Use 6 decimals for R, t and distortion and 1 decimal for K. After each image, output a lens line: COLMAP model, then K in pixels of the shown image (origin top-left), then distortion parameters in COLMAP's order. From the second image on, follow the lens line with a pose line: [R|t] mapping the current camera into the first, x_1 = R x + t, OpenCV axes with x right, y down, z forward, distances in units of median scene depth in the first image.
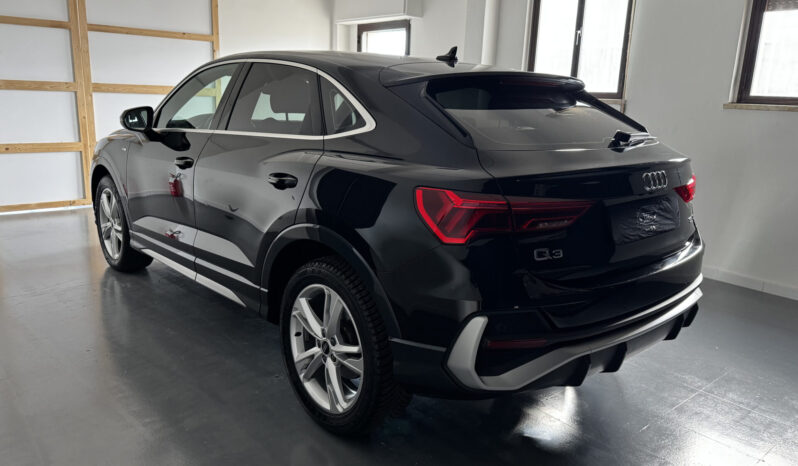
lens RADIAL K [[608.9, 0, 399.0], [0, 608.9, 233.0], [0, 0, 1]] dist [0.008603, 0.001556]
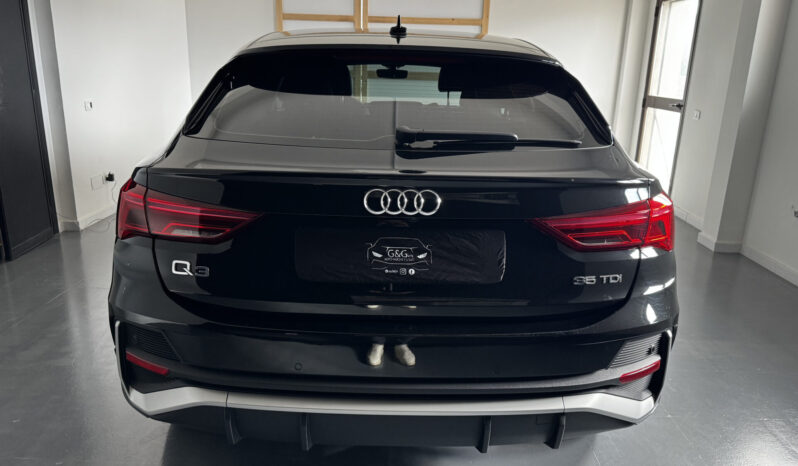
lens RADIAL K [[608.9, 0, 399.0], [0, 608.9, 233.0], [0, 0, 1]] dist [0.008603, 0.001556]
pose [[0.749970, 0.161795, -0.641380, 0.709874], [-0.148054, 0.986083, 0.075630, -0.084936], [0.644690, 0.038238, 0.763487, 0.405114]]
